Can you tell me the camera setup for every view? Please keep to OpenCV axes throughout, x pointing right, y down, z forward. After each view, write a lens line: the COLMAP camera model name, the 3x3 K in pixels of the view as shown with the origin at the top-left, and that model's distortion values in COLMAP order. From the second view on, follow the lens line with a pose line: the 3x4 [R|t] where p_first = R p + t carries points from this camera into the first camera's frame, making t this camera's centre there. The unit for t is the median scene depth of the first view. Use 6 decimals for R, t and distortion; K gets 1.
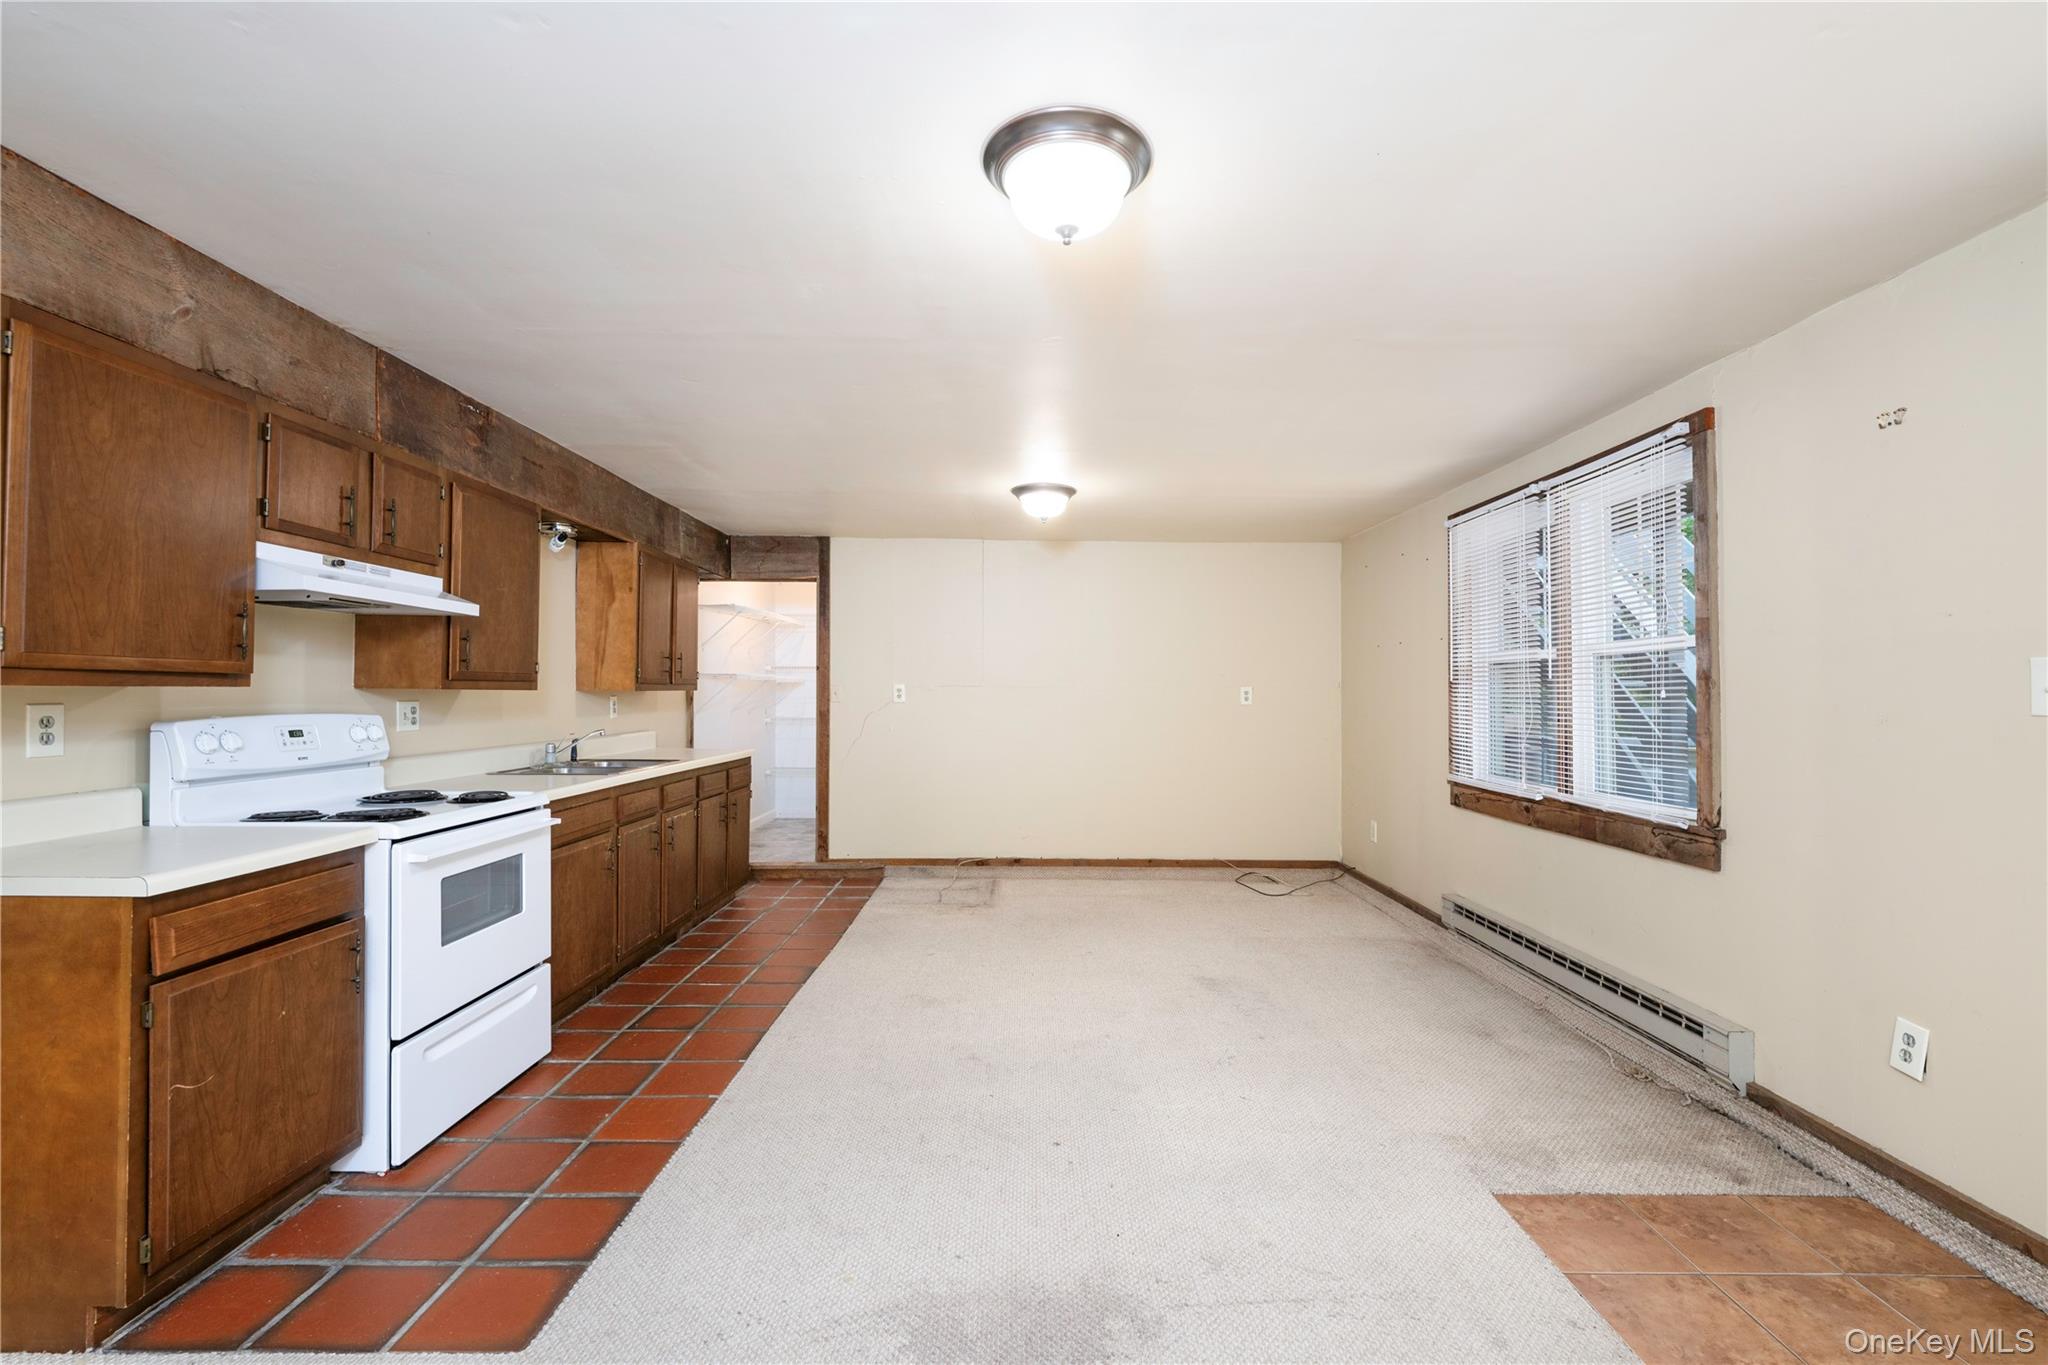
lens RADIAL K [[903.7, 0, 1020.4], [0, 903.7, 682.8], [0, 0, 1]] dist [0.000940, -0.000107]
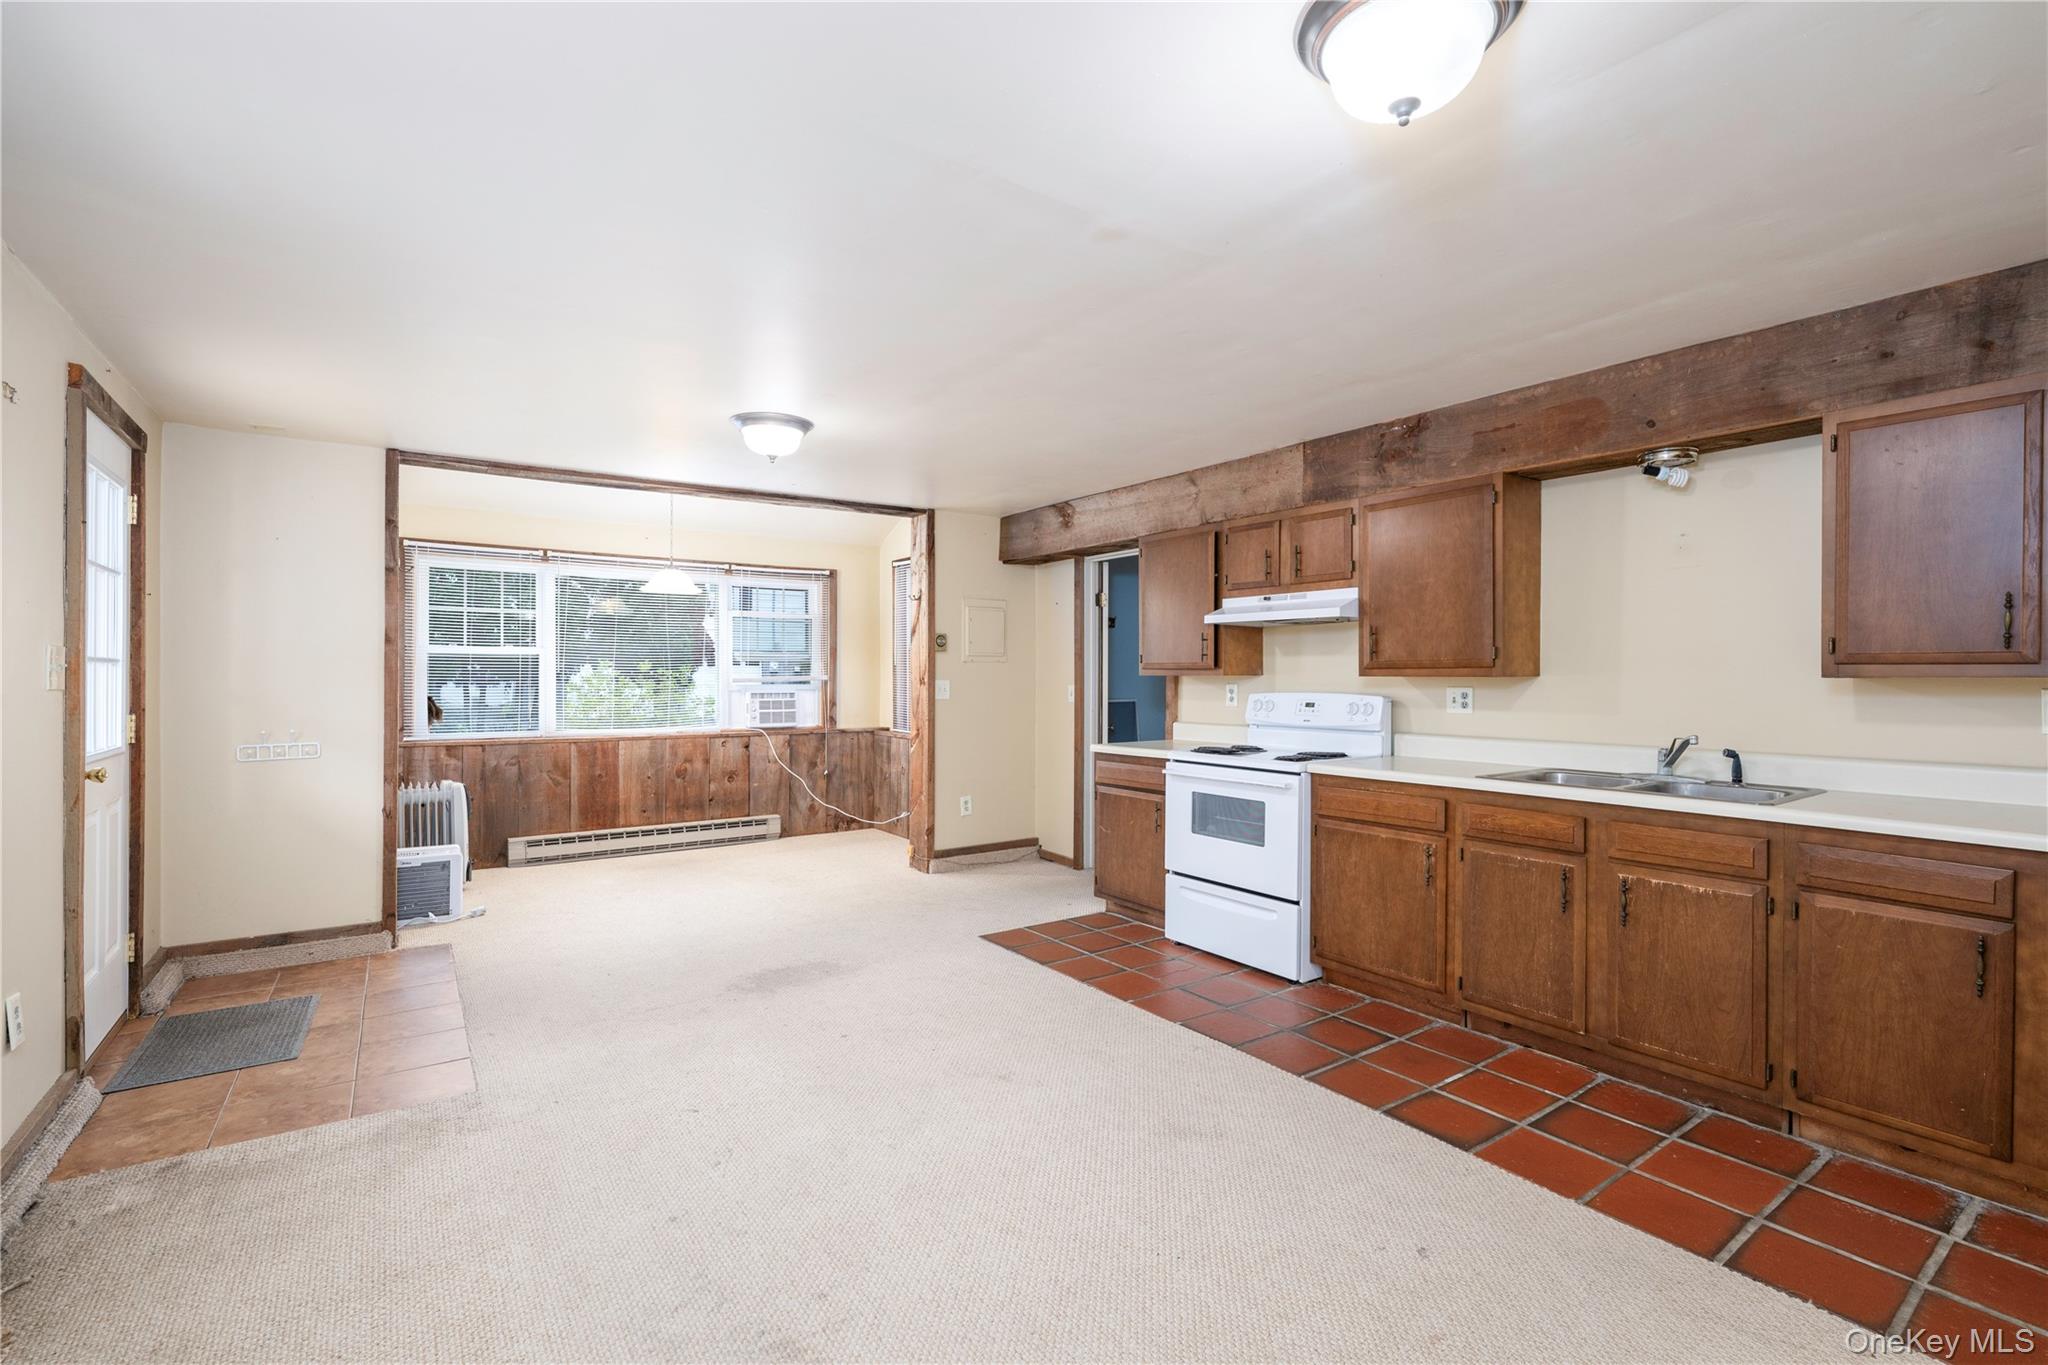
lens RADIAL K [[903.7, 0, 1020.9], [0, 903.7, 682.3], [0, 0, 1]] dist [0.000940, -0.000107]
pose [[-0.812359, -0.002406, -0.583153, 0.508284], [0.000705, 0.999987, -0.005109, 0.023689], [0.583157, -0.004561, -0.812346, 1.915993]]
